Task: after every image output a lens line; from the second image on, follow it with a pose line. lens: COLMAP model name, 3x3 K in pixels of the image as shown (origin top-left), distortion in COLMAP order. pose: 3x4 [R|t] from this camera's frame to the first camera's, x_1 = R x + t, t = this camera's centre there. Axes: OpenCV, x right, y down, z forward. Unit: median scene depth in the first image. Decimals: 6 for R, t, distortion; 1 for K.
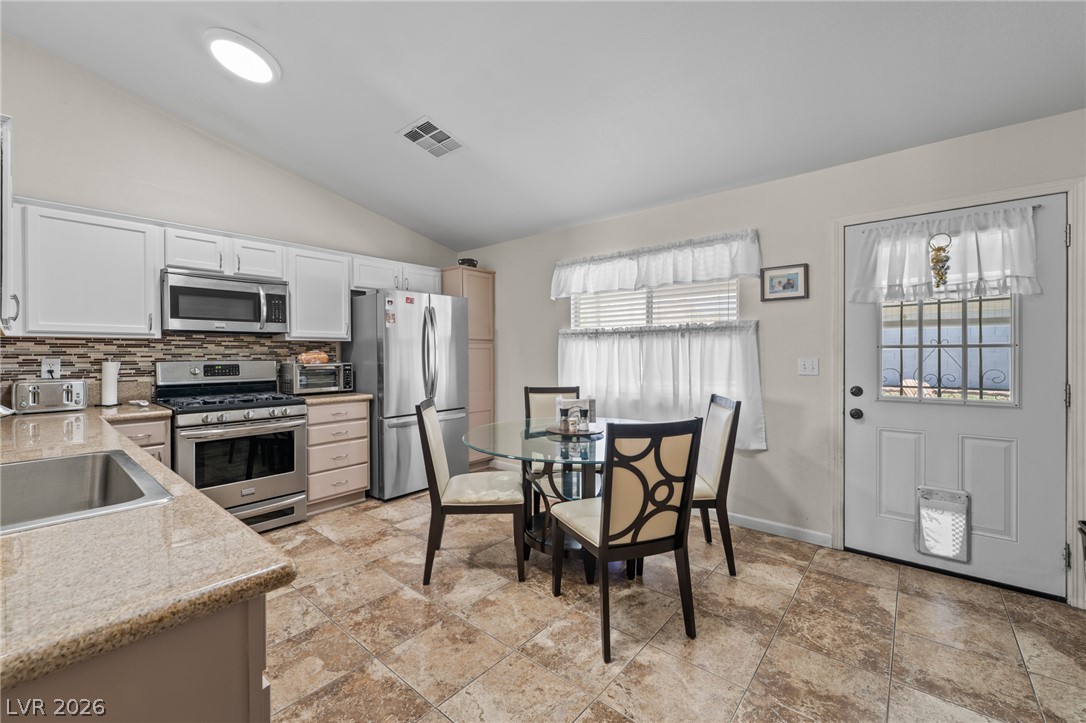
lens RADIAL K [[434.4, 0, 535.1], [0, 434.4, 355.4], [0, 0, 1]] dist [-0.002045, 0.000620]
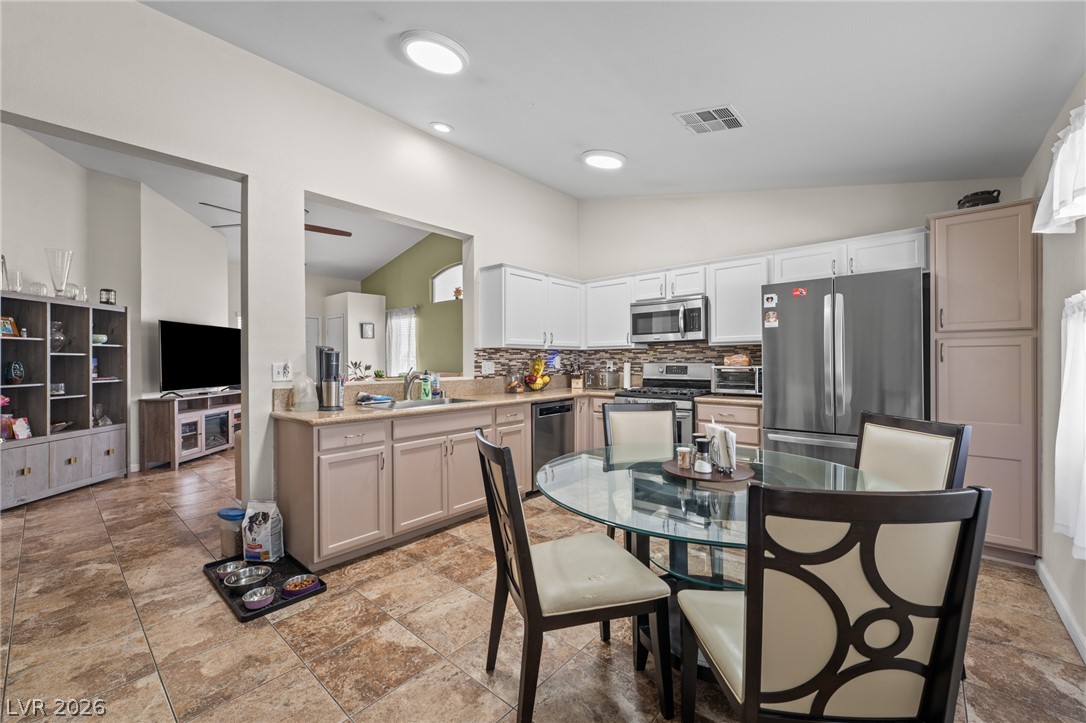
lens RADIAL K [[434.4, 0, 551.9], [0, 434.4, 359.4], [0, 0, 1]] dist [-0.002045, 0.000620]
pose [[0.008782, 0.000927, -0.999961, 0.655517], [0.002722, 0.999996, 0.000951, -0.000657], [0.999958, -0.002730, 0.008779, 0.646158]]
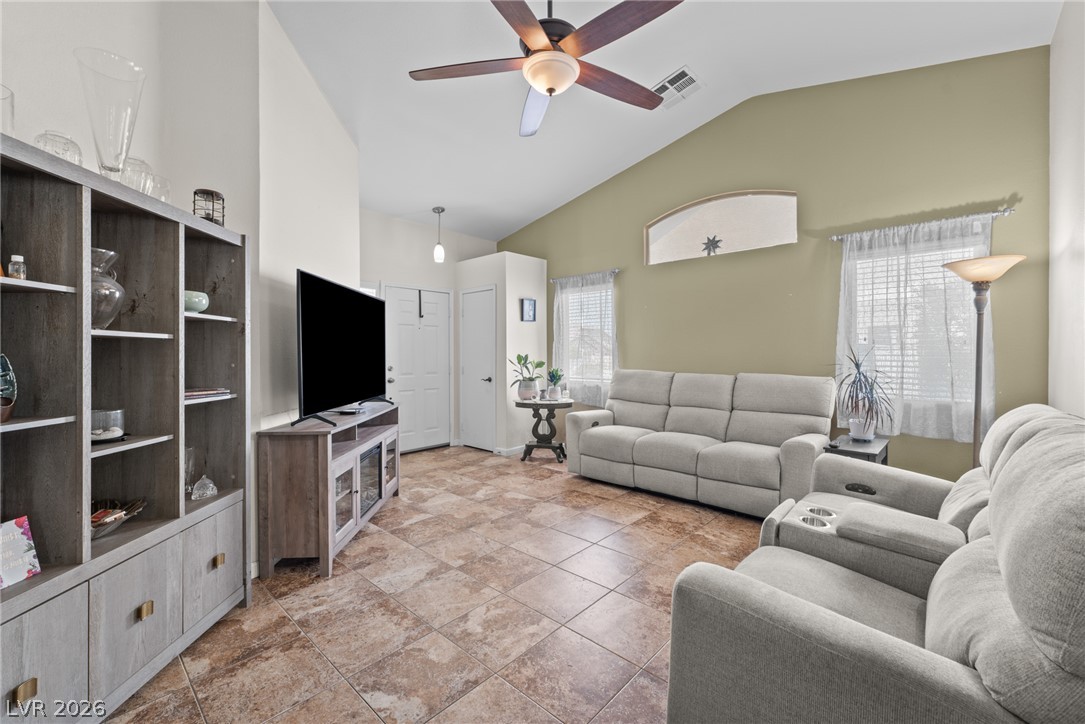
lens RADIAL K [[434.0, 0, 541.9], [0, 434.0, 355.1], [0, 0, 1]] dist [-0.002045, 0.000620]
pose [[-0.022259, 0.004379, -0.999743, -0.158480], [-0.000573, 0.999990, 0.004393, 0.002536], [0.999752, 0.000671, -0.022256, -0.299938]]
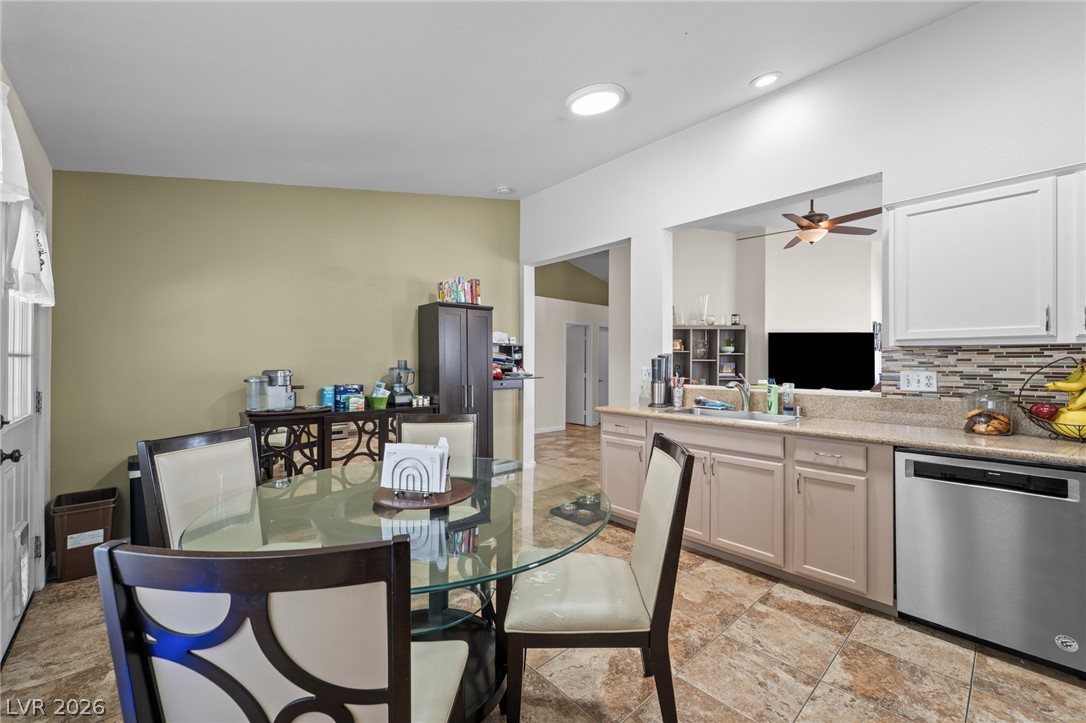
lens RADIAL K [[434.4, 0, 535.5], [0, 434.4, 361.5], [0, 0, 1]] dist [-0.002045, 0.000620]
pose [[-0.991671, 0.000073, 0.128799, -0.117616], [-0.000377, 0.999994, -0.003470, -0.005418], [-0.128799, -0.003490, -0.991665, 1.344634]]
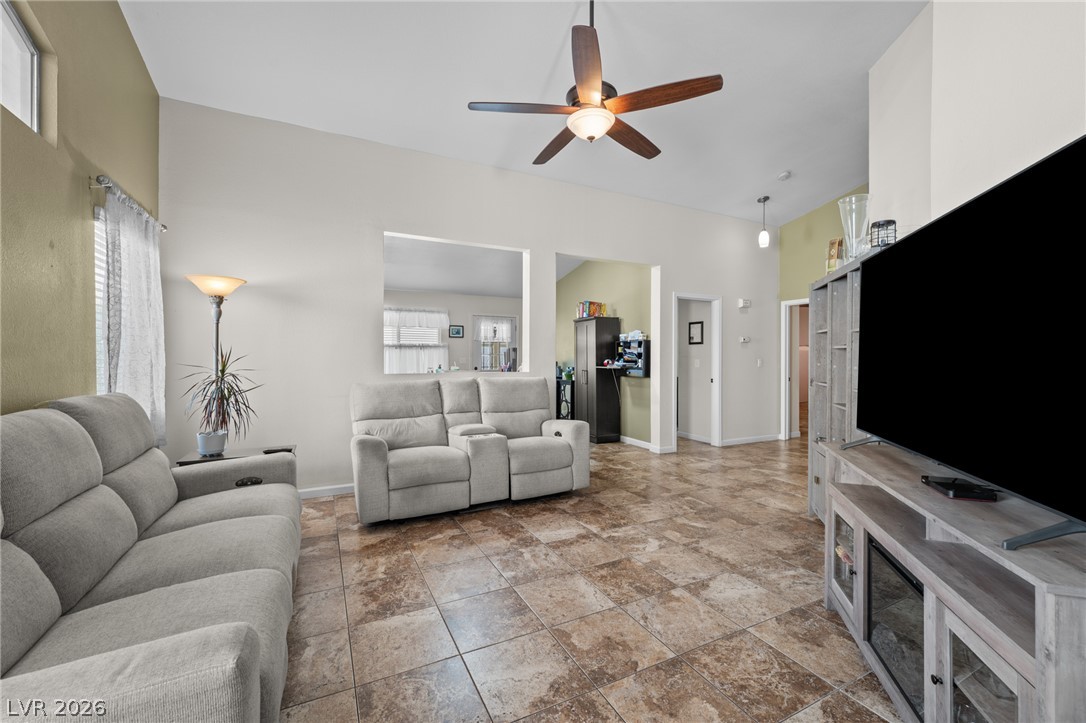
lens RADIAL K [[434.4, 0, 535.3], [0, 434.4, 358.0], [0, 0, 1]] dist [-0.002045, 0.000620]
pose [[0.386324, -0.000004, 0.922363, -1.744470], [-0.001062, 0.999999, 0.000449, 0.004034], [-0.922363, -0.001153, 0.386324, -0.537115]]
